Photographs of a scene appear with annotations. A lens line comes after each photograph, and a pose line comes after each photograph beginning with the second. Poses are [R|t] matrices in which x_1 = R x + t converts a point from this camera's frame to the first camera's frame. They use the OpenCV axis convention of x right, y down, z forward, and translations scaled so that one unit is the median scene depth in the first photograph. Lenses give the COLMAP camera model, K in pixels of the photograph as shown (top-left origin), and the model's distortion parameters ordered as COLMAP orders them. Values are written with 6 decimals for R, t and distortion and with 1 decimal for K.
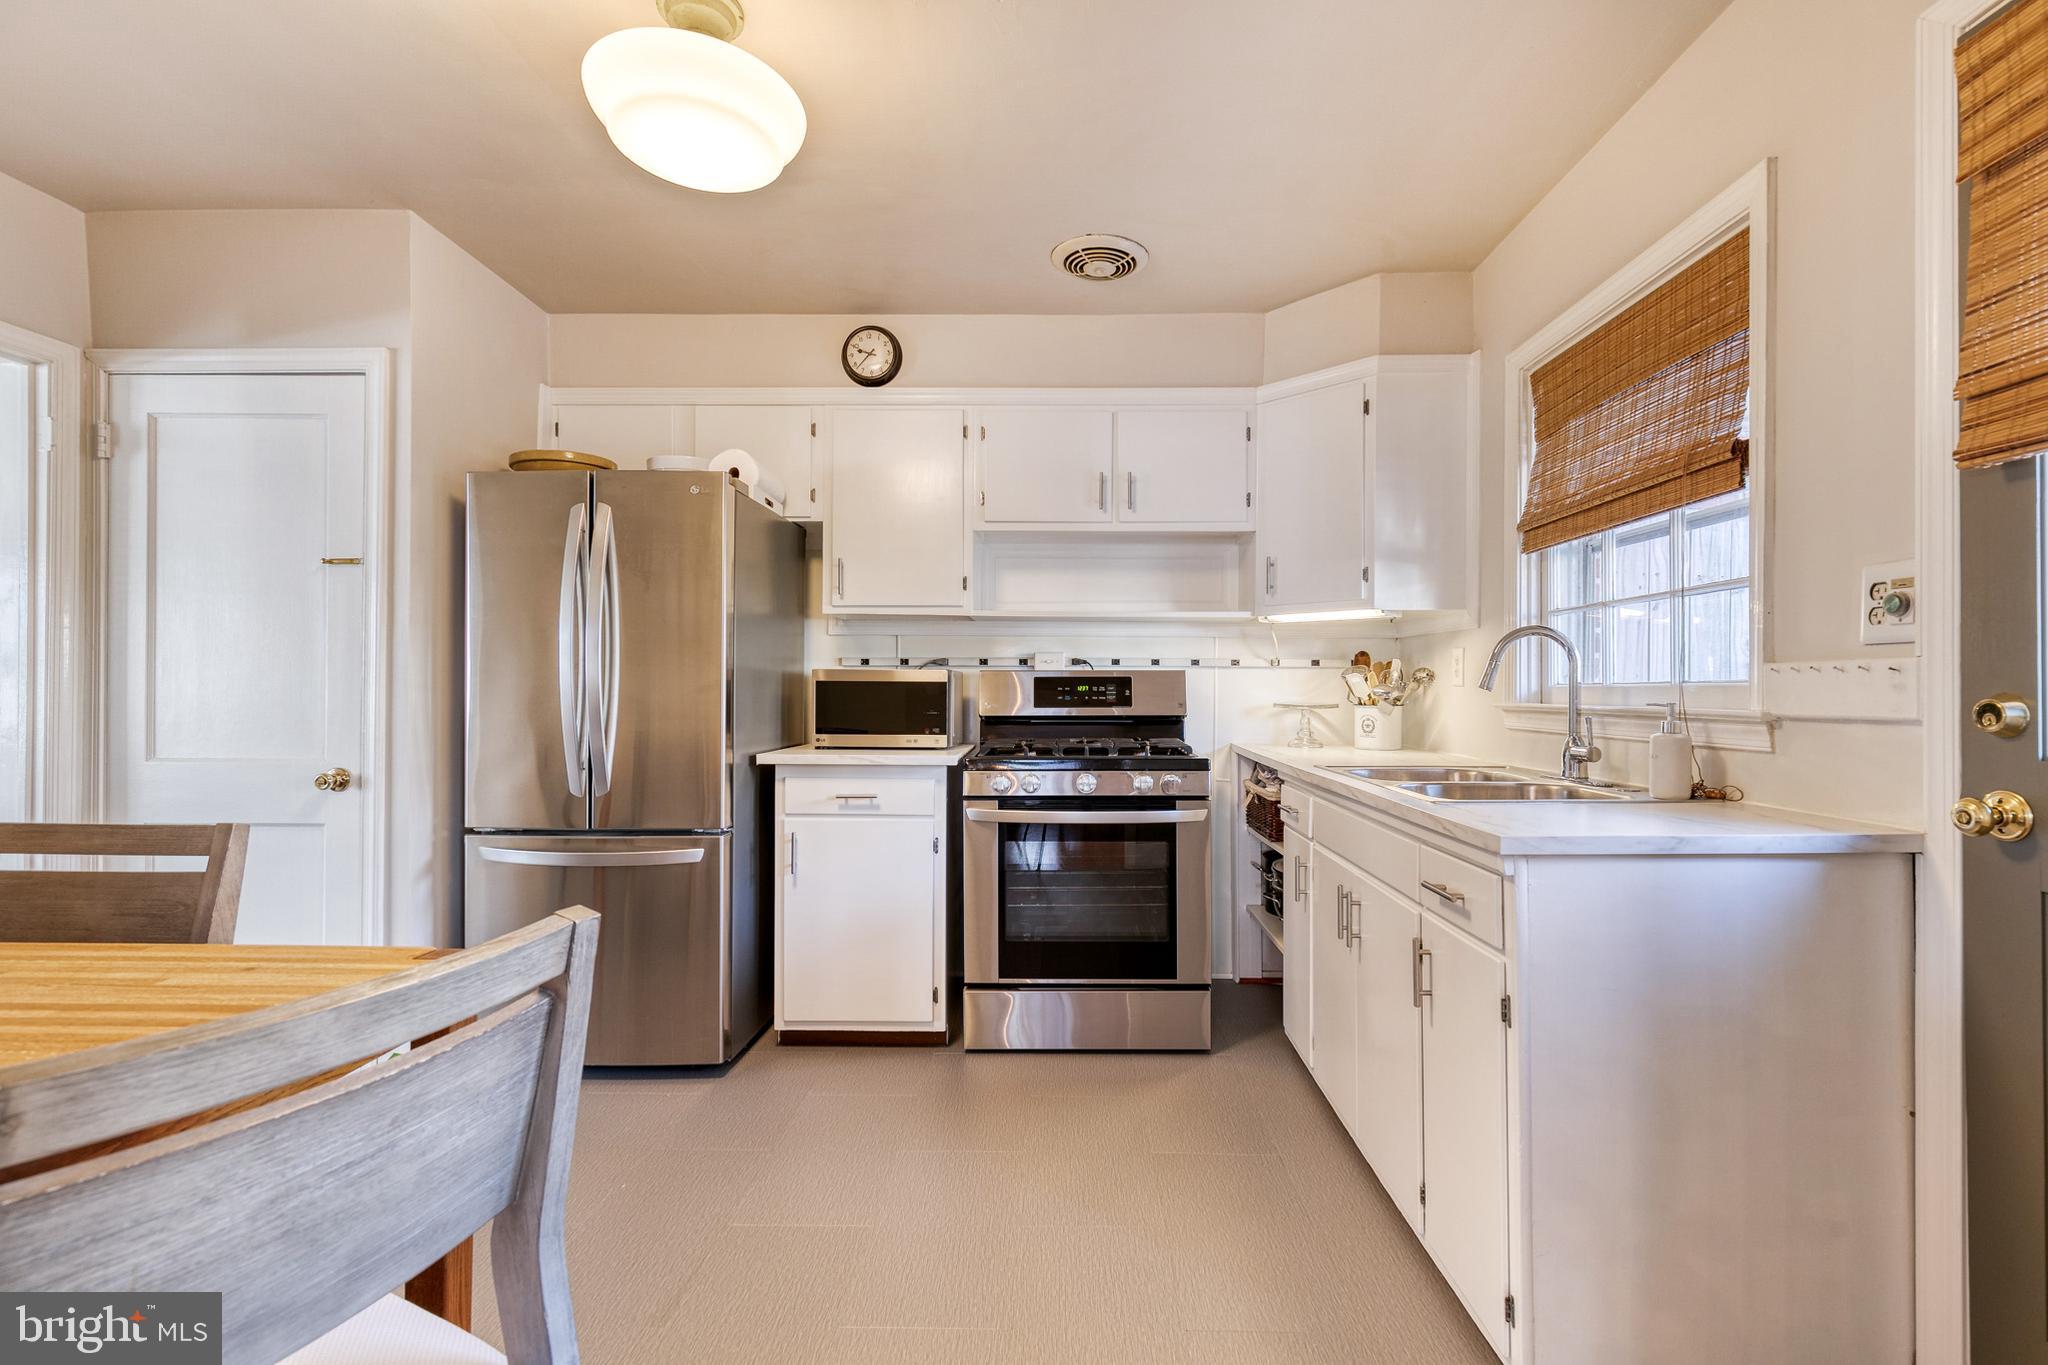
lens RADIAL K [[928.1, 0, 1036.6], [0, 928.1, 688.8], [0, 0, 1]] dist [0.017656, -0.005029]
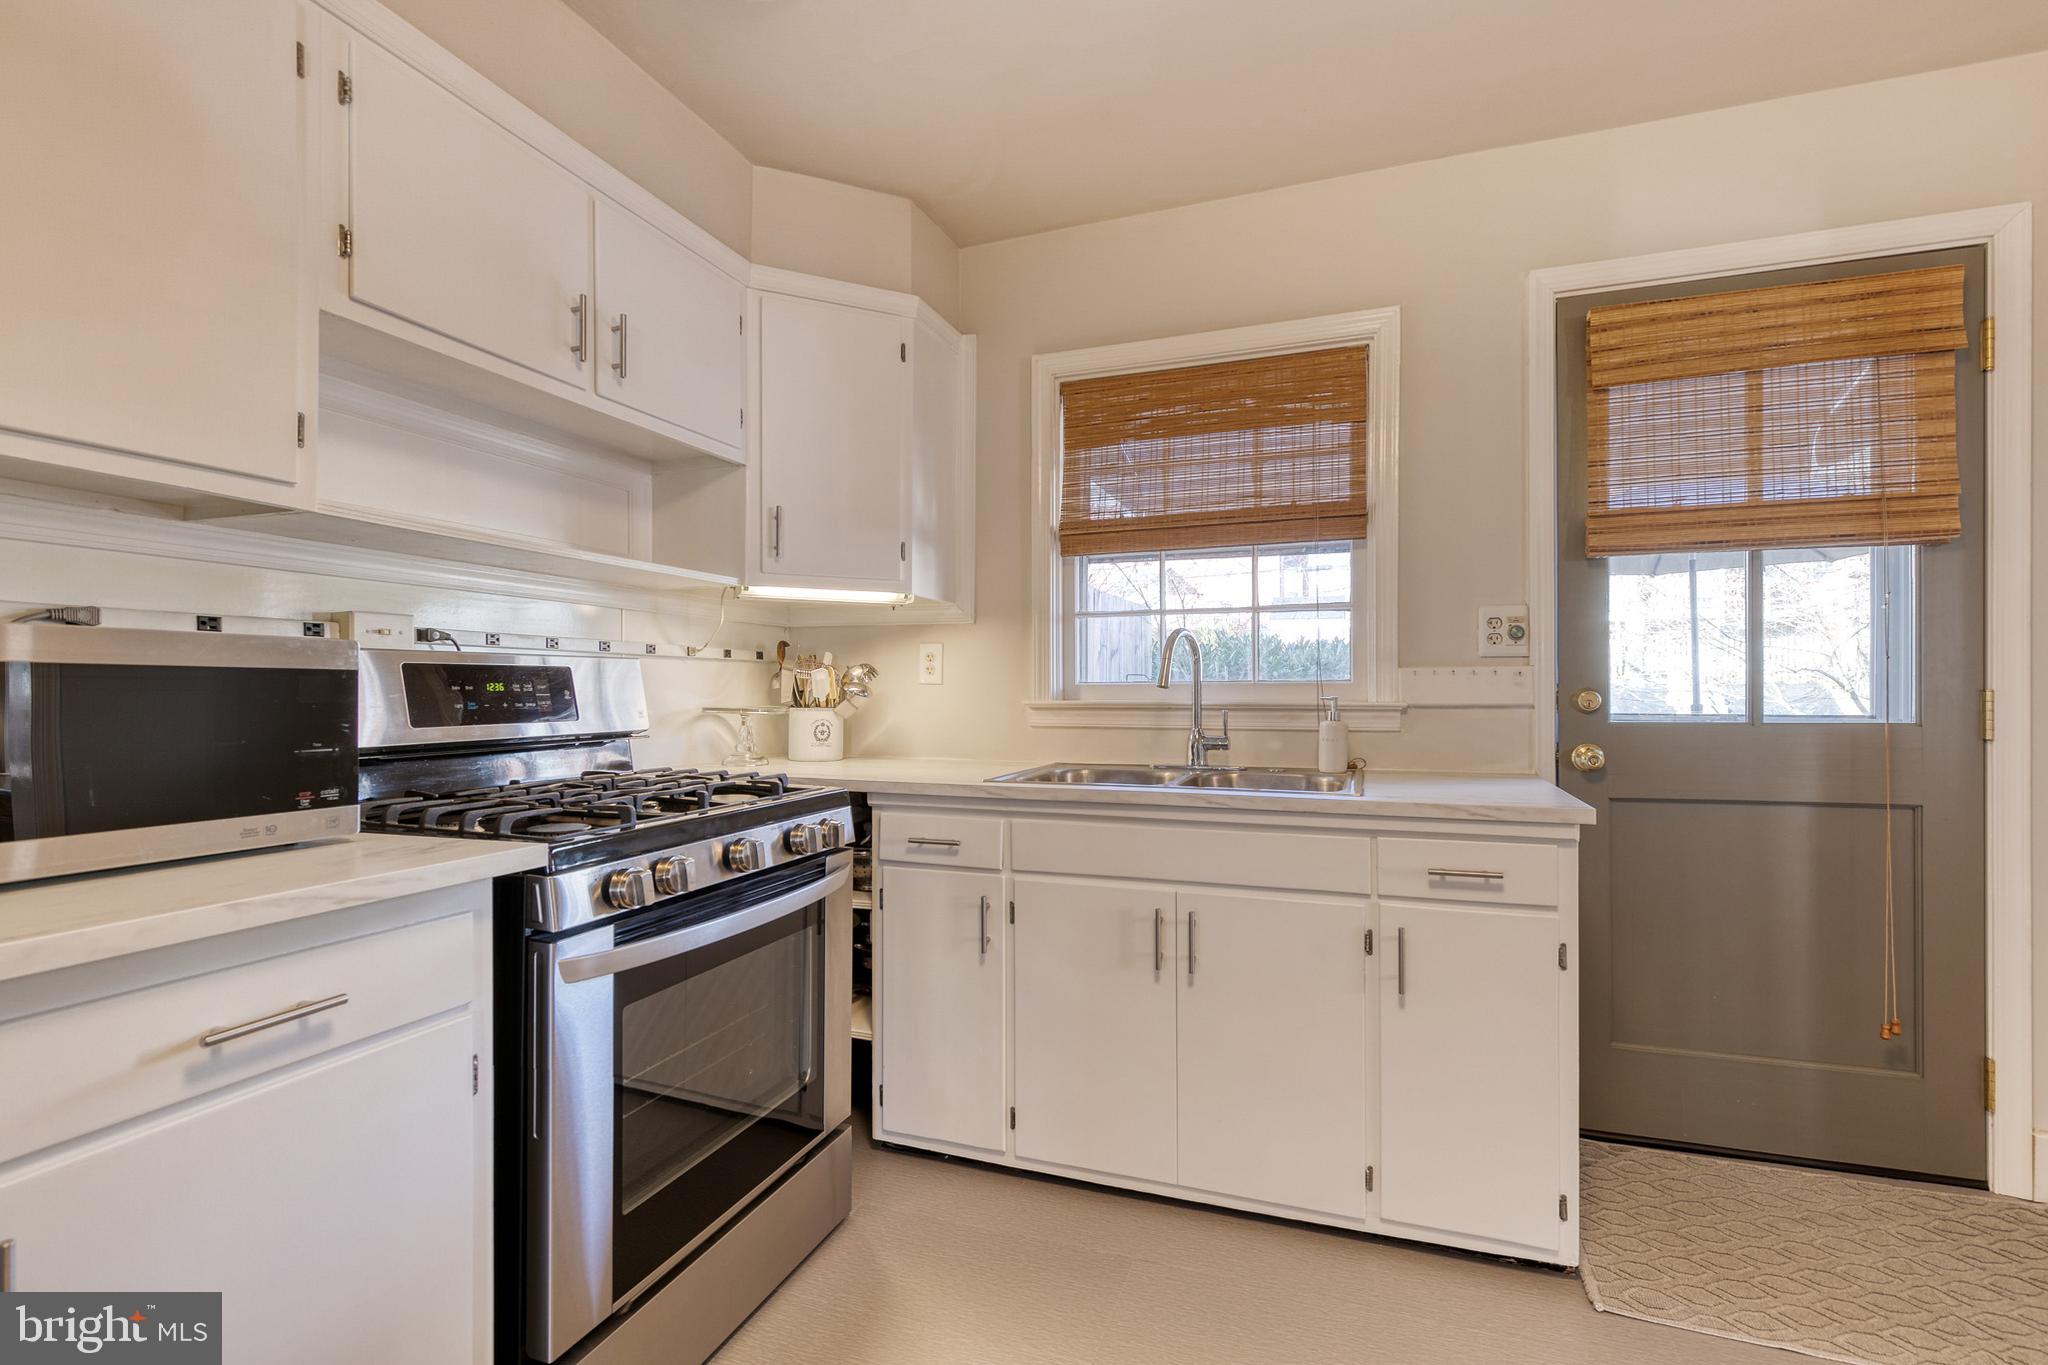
lens RADIAL K [[928.1, 0, 1036.6], [0, 928.1, 688.8], [0, 0, 1]] dist [0.017656, -0.005029]
pose [[0.308995, -0.002589, 0.951060, -0.409804], [0.002284, 0.999995, 0.001980, 0.000085], [-0.951061, 0.001560, 0.309000, 0.626812]]
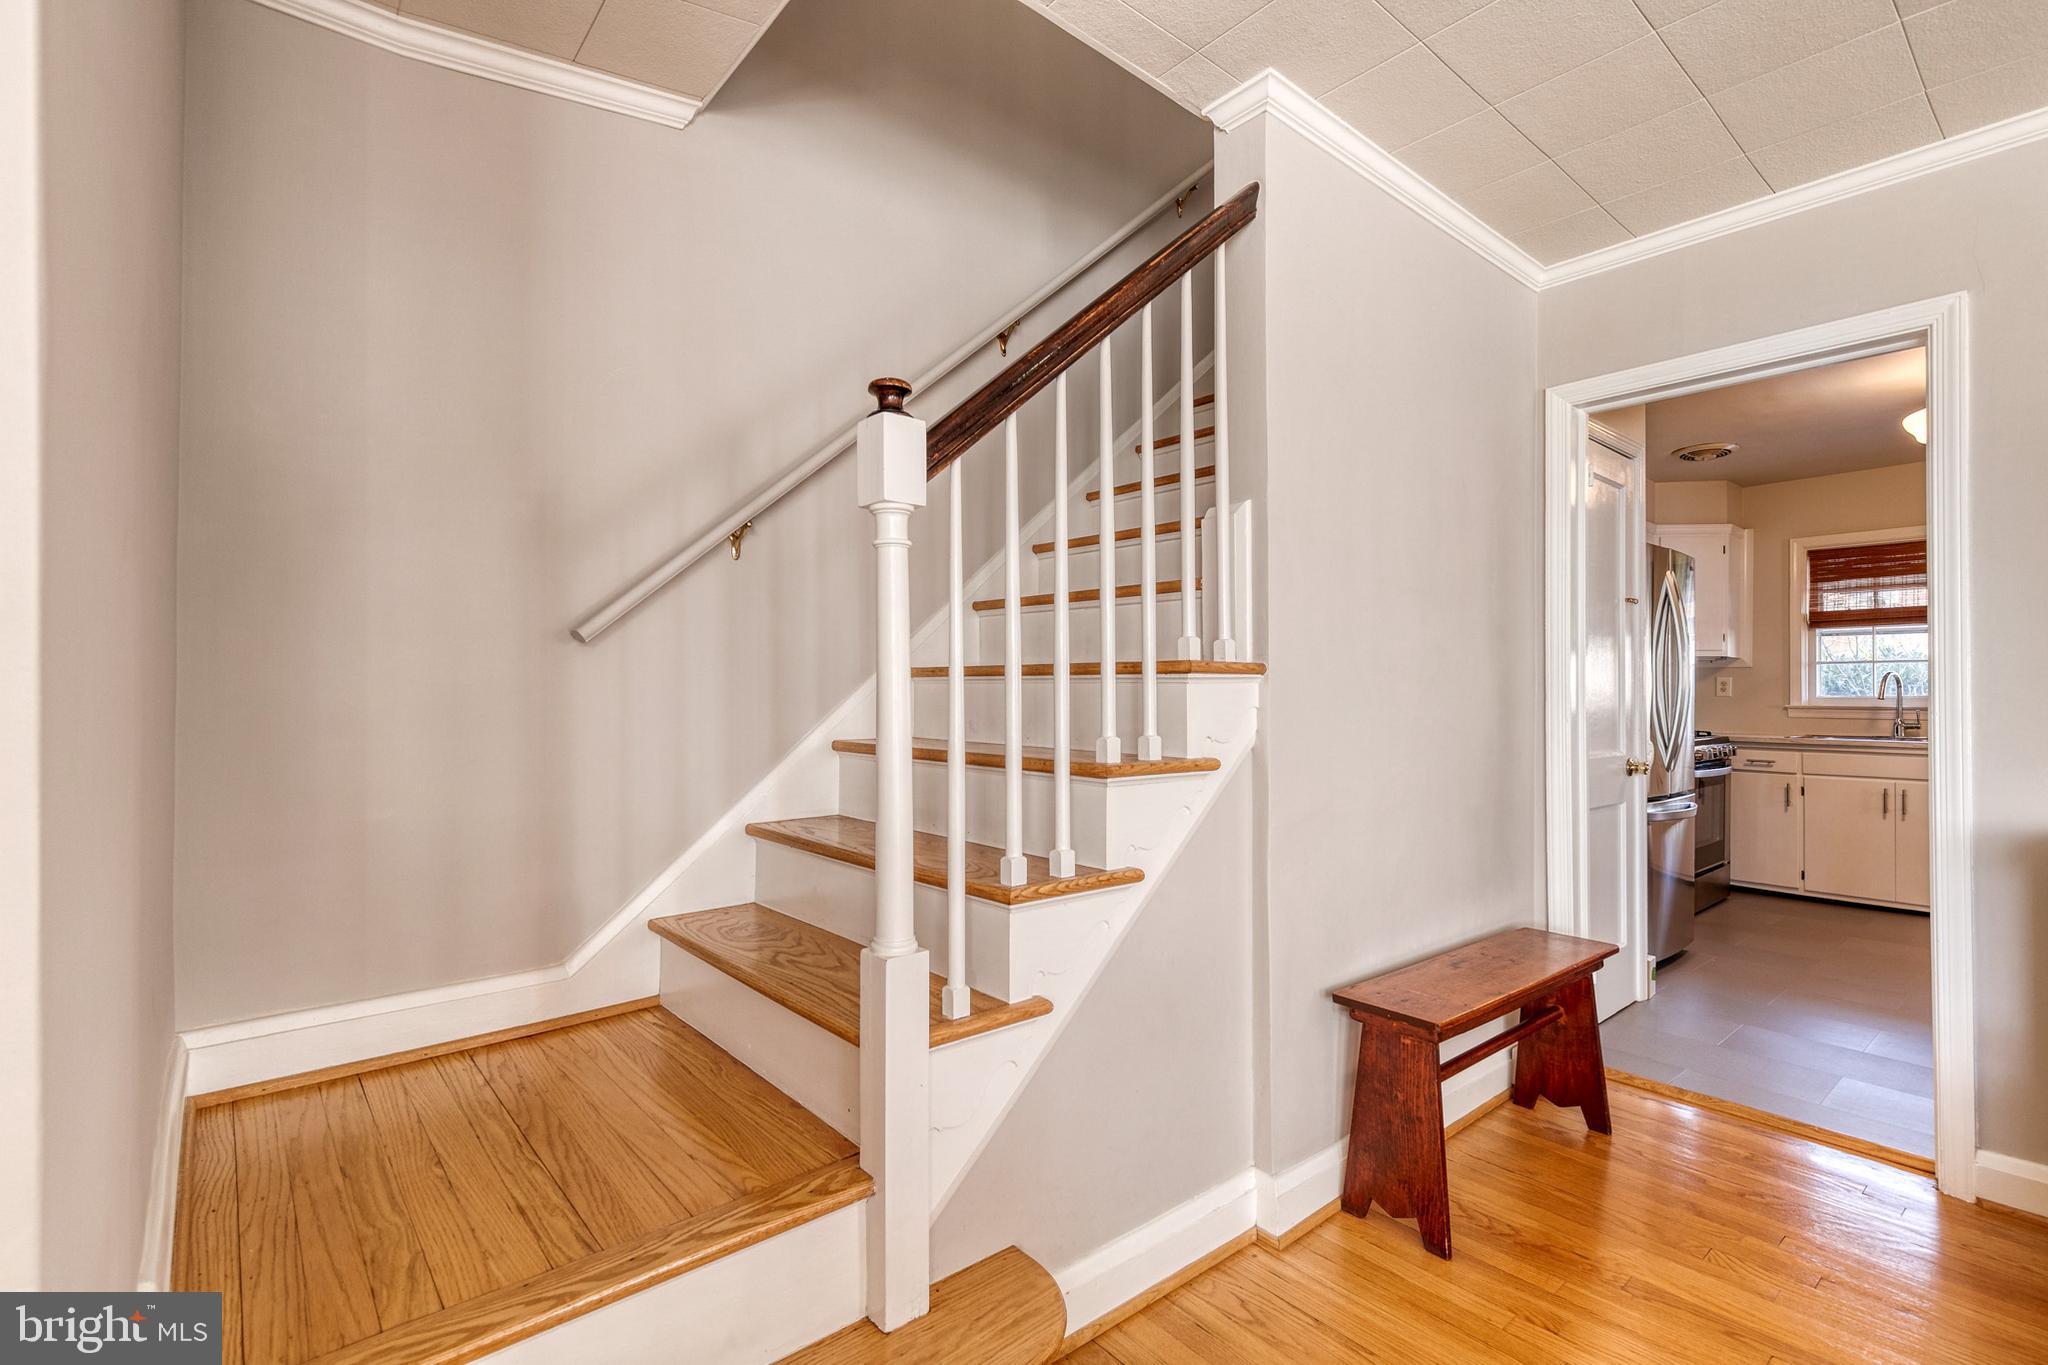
lens RADIAL K [[928.1, 0, 1036.6], [0, 928.1, 688.8], [0, 0, 1]] dist [0.017656, -0.005029]
pose [[0.737307, -0.000514, 0.675558, -1.977311], [-0.001826, 0.999995, 0.002753, -0.021365], [-0.675555, -0.003263, 0.737302, 0.540707]]
